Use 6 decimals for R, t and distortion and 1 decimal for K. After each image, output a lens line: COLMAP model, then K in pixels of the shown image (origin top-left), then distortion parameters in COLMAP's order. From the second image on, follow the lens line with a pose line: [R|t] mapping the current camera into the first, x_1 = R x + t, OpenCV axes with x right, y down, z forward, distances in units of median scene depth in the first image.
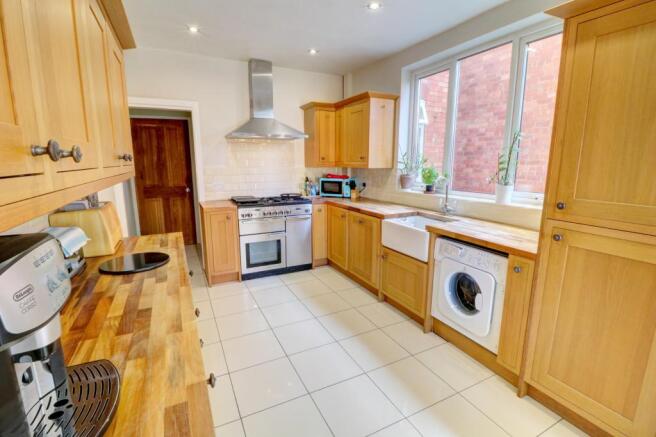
lens RADIAL K [[303.2, 0, 329.2], [0, 303.2, 216.4], [0, 0, 1]] dist [-0.004989, -0.000654]
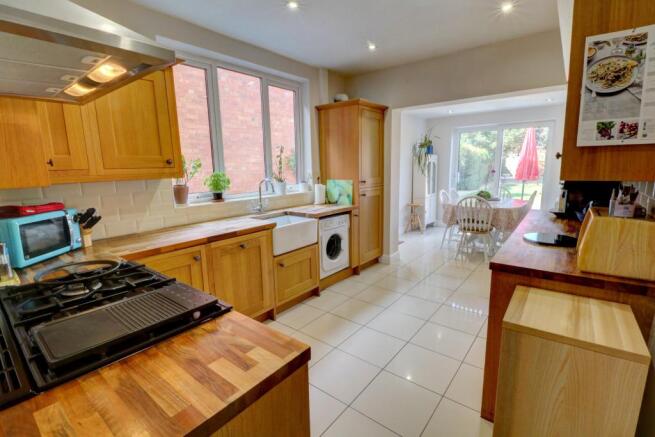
lens RADIAL K [[302.7, 0, 329.0], [0, 302.7, 216.4], [0, 0, 1]] dist [-0.004989, -0.000654]
pose [[-0.413801, -0.150421, 0.897854, -0.720852], [0.178114, 0.953817, 0.241885, -0.219481], [-0.892773, 0.260013, -0.367898, 1.186729]]
